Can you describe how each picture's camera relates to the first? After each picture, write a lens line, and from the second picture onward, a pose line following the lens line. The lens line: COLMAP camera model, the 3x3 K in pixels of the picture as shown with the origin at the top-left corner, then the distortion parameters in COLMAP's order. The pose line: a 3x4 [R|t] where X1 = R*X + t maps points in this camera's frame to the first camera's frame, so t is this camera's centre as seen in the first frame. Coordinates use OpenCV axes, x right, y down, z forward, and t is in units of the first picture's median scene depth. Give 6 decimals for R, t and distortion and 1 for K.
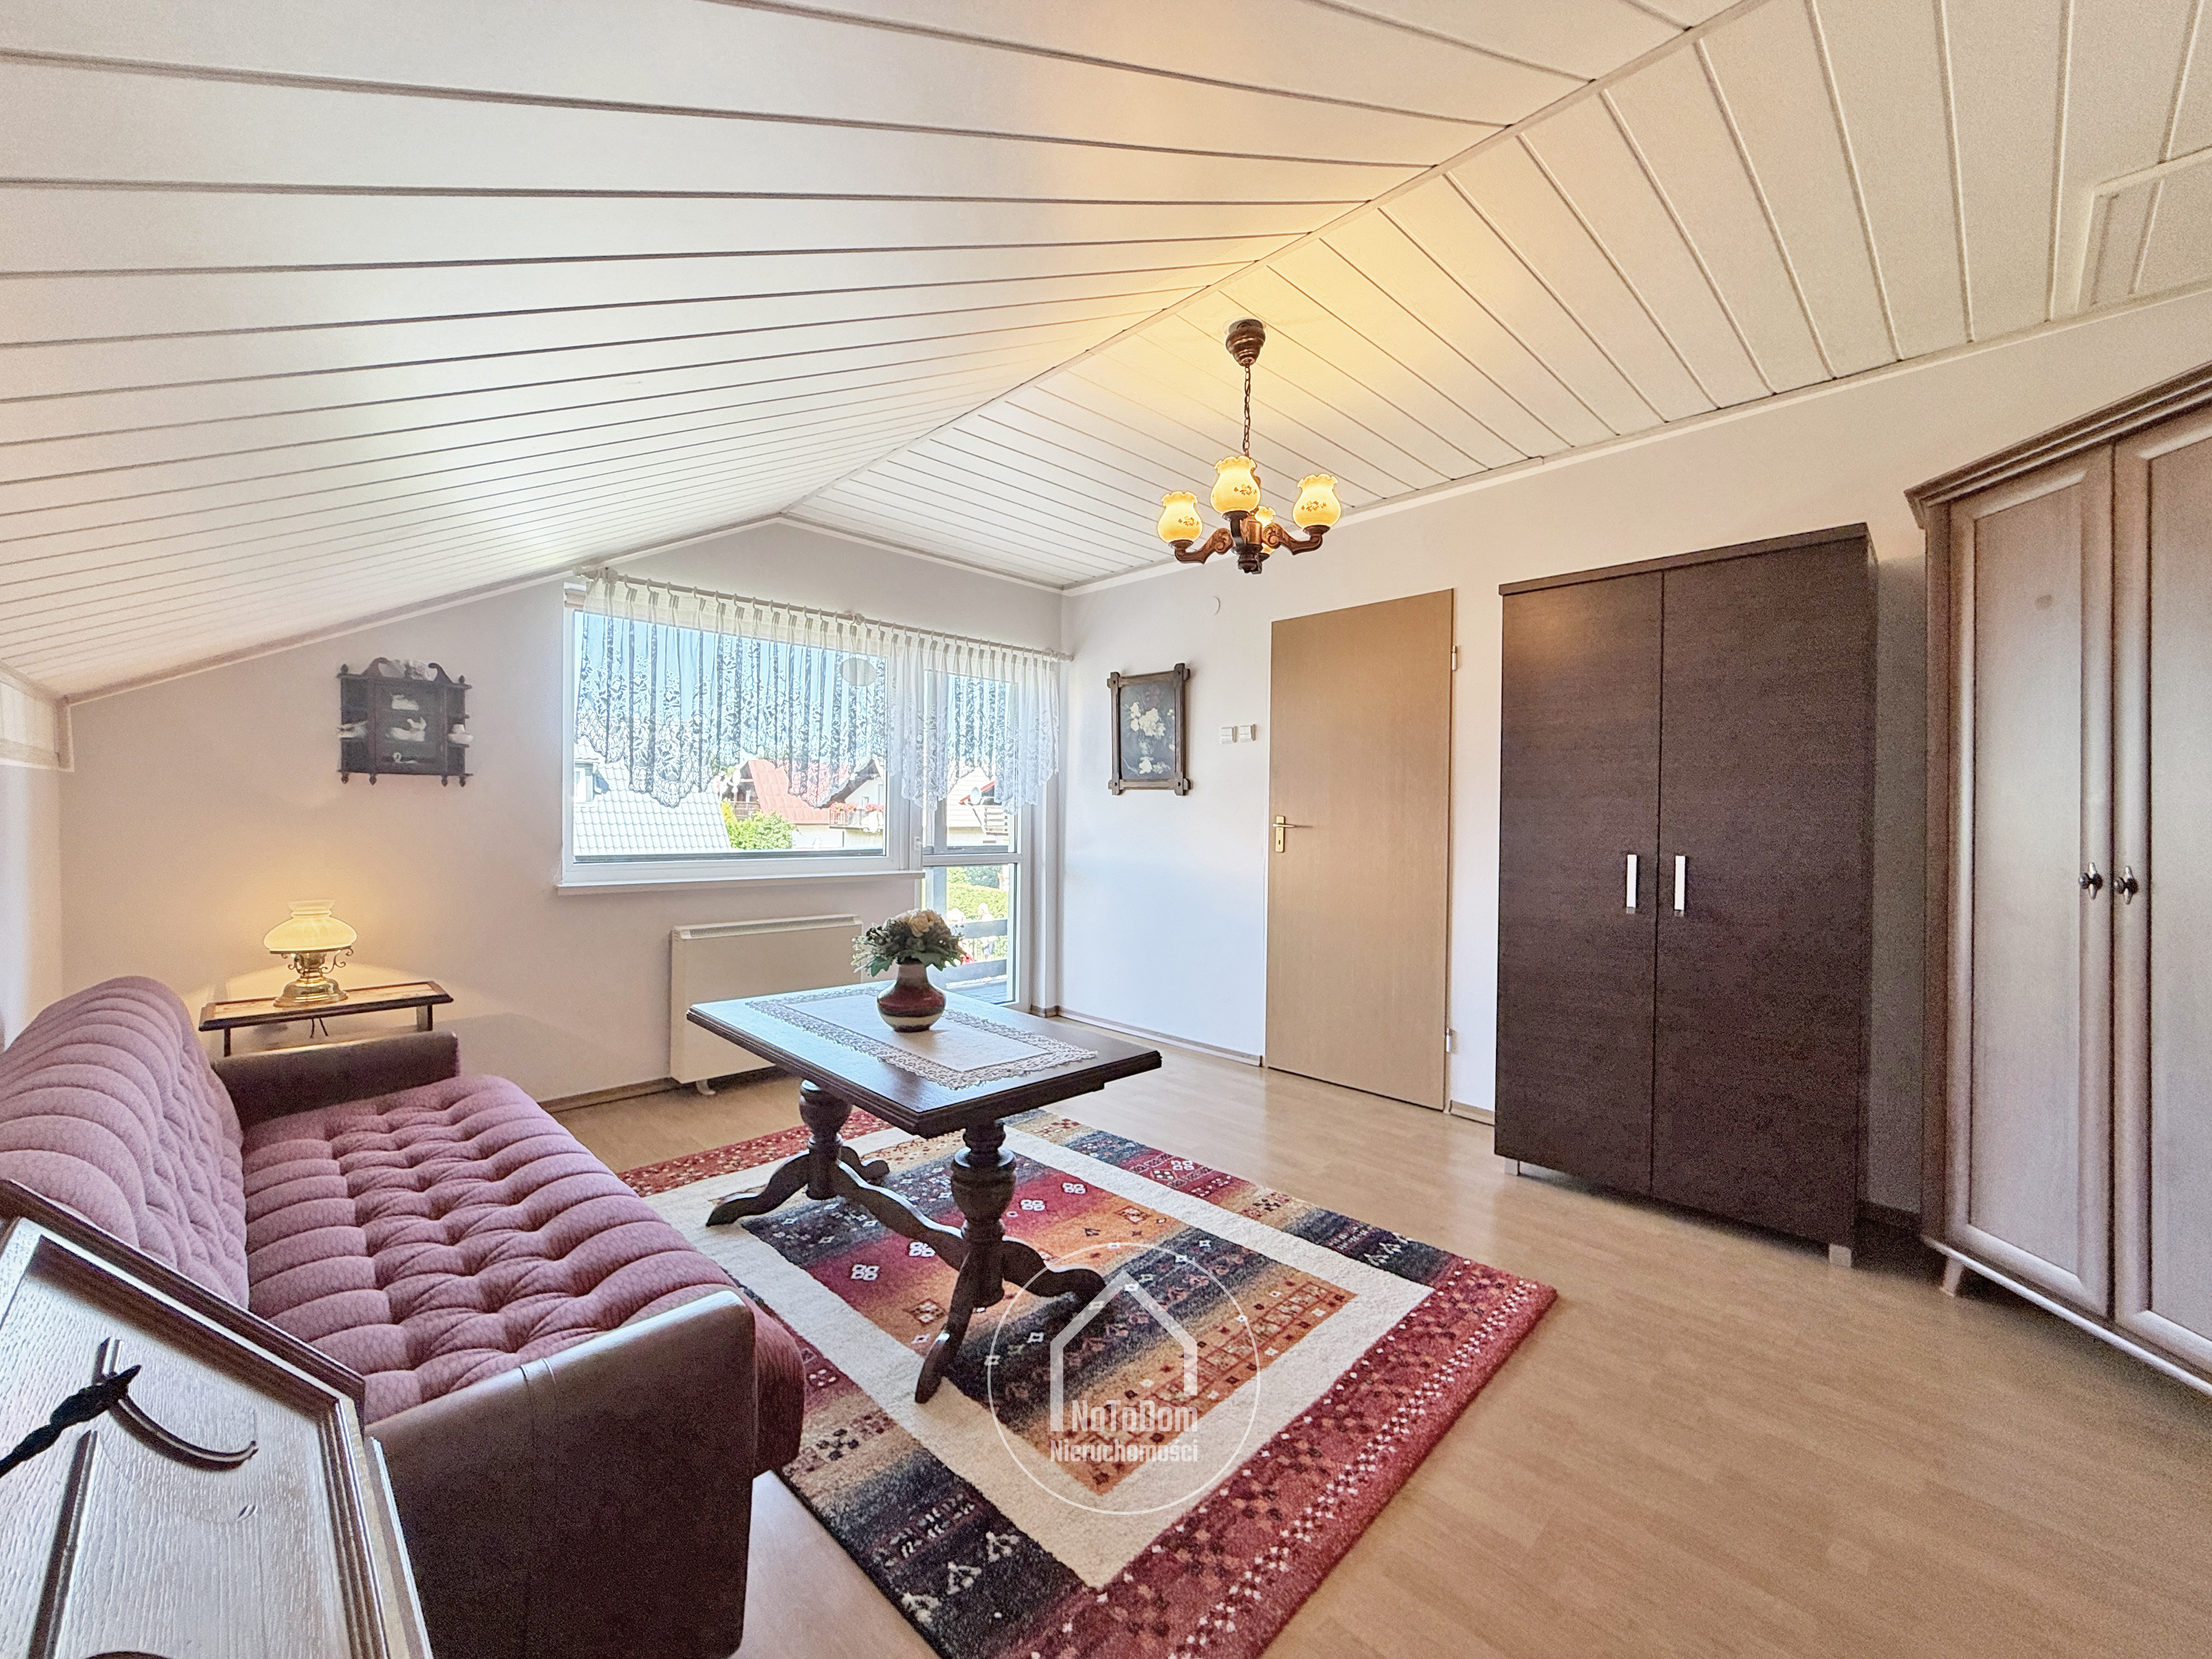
lens RADIAL K [[881.9, 0, 1098.1], [0, 881.9, 825.8], [0, 0, 1]] dist [0.000506, -0.000222]
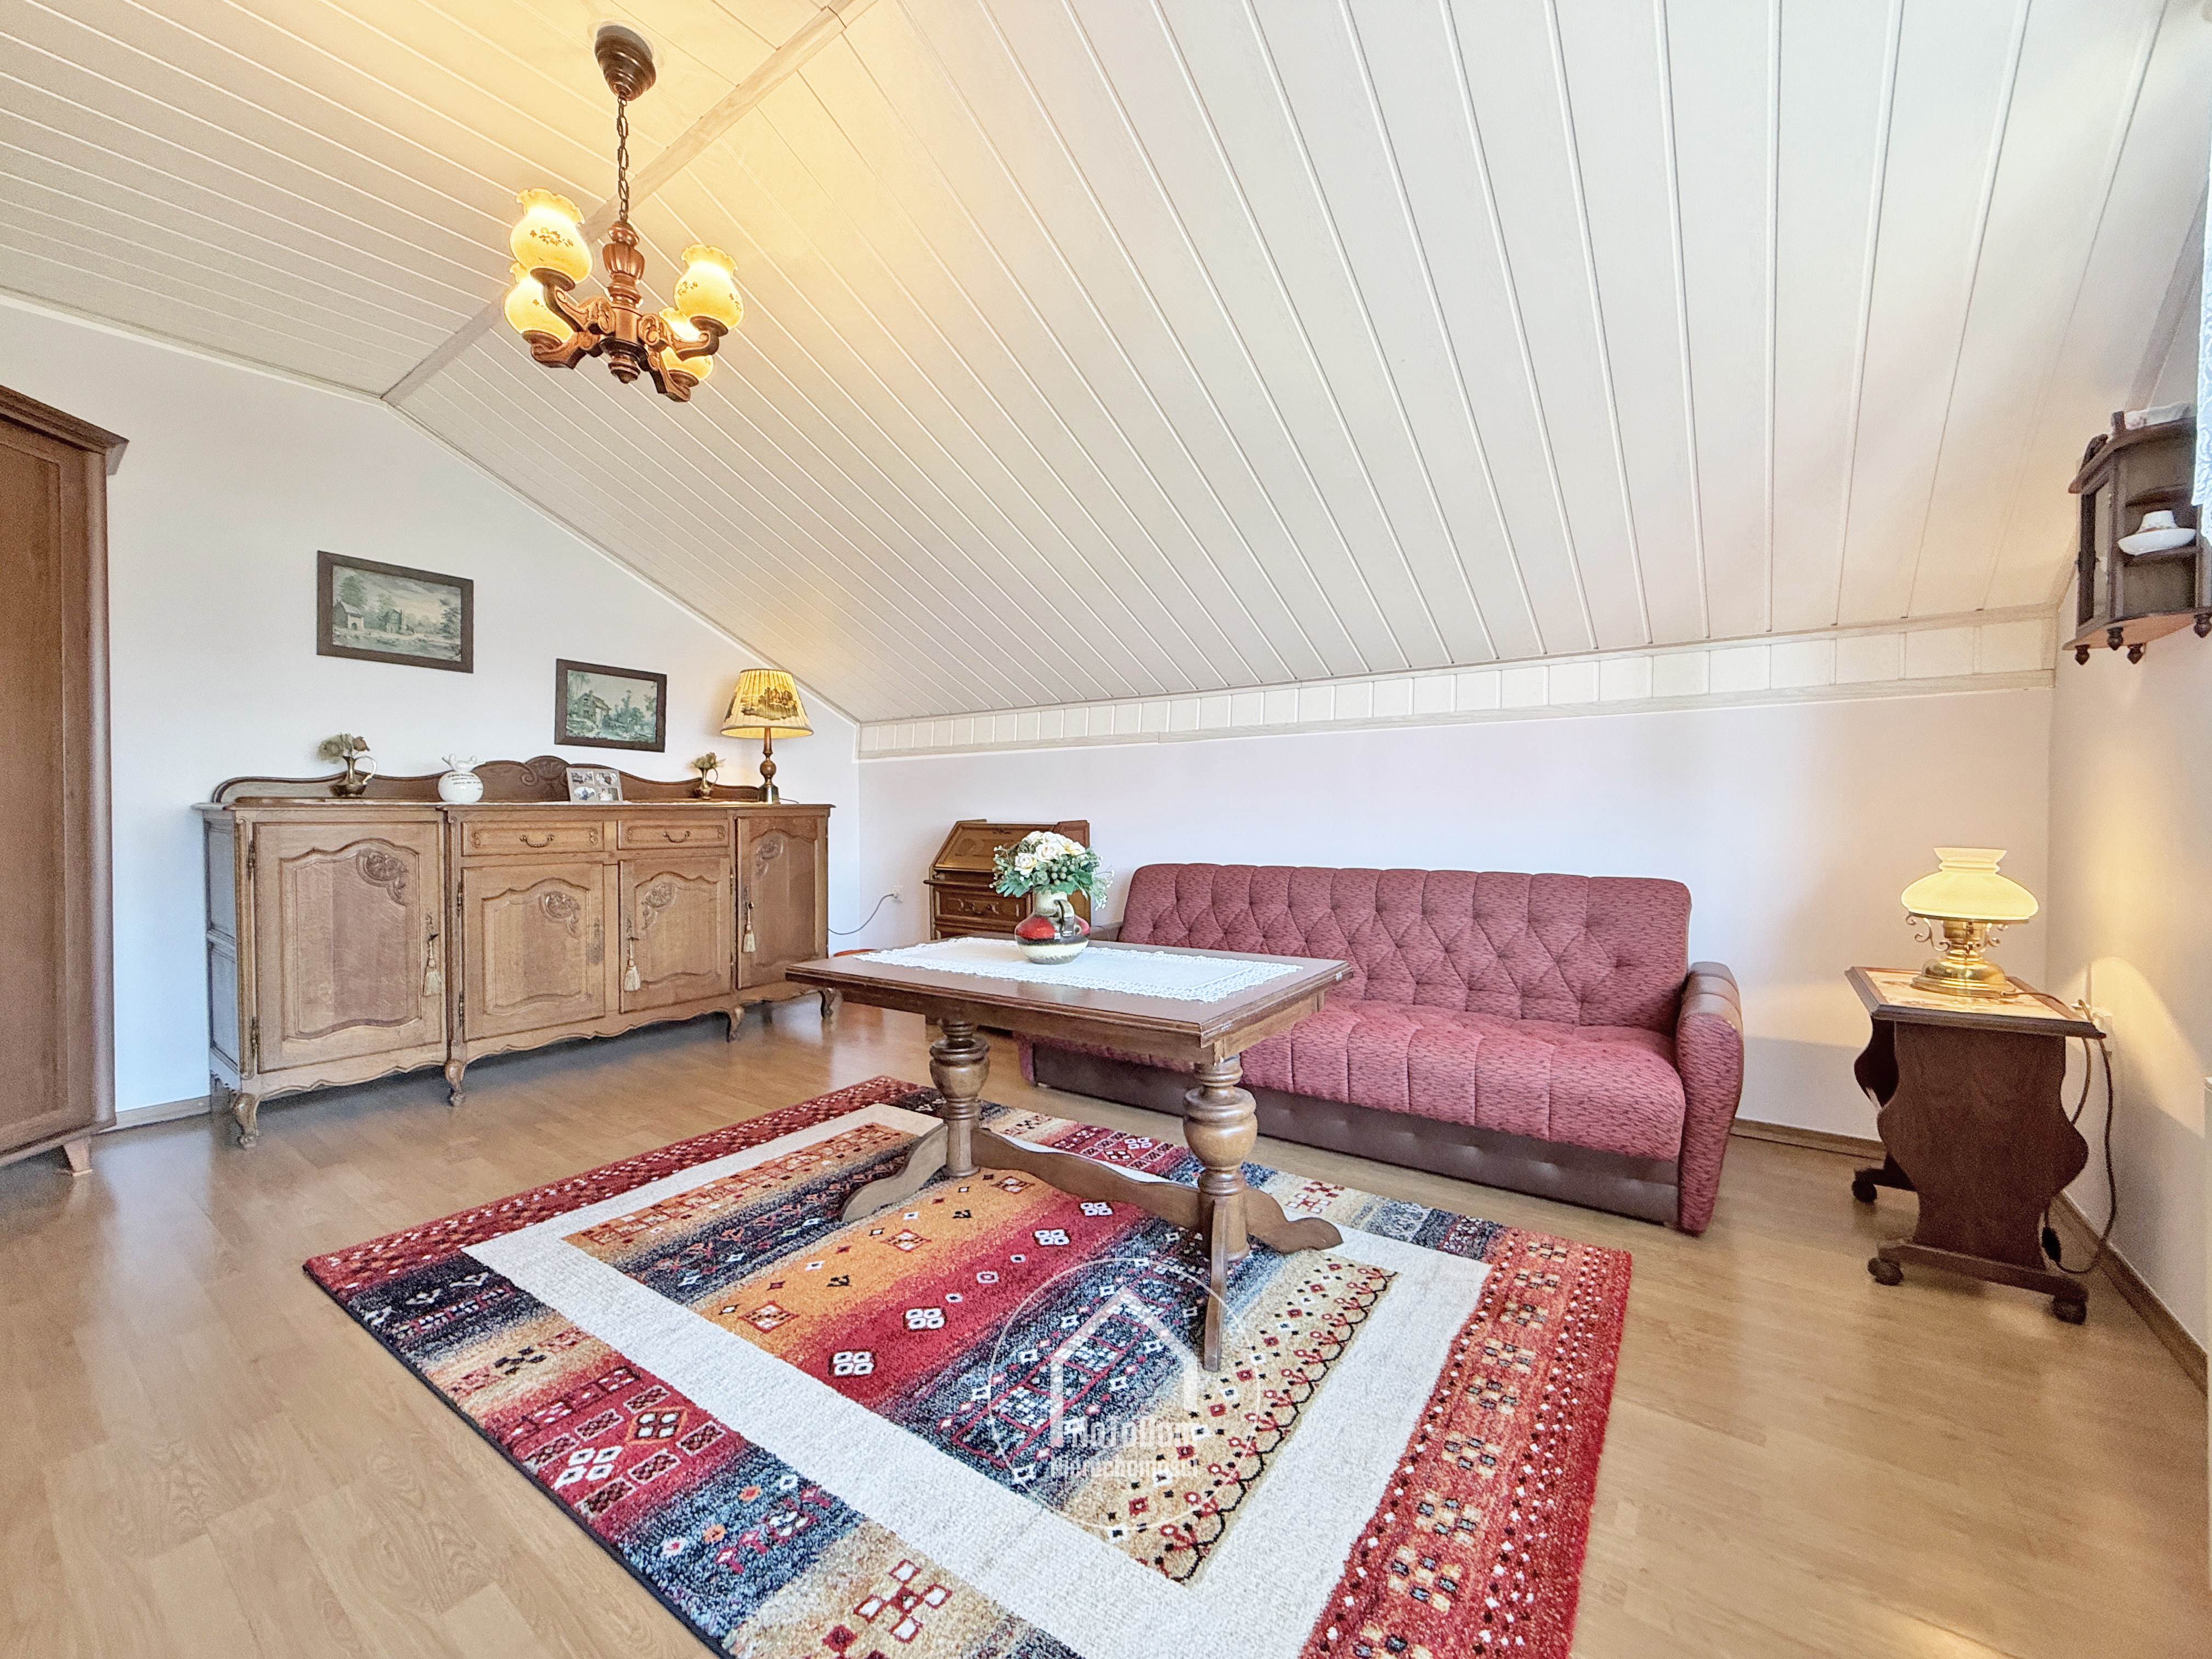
lens RADIAL K [[881.9, 0, 1098.1], [0, 881.9, 825.8], [0, 0, 1]] dist [0.000506, -0.000222]
pose [[-0.987009, -0.003086, -0.160637, -0.111649], [-0.007254, 0.999652, 0.025369, 0.065816], [0.160503, 0.026205, -0.986687, 1.947058]]
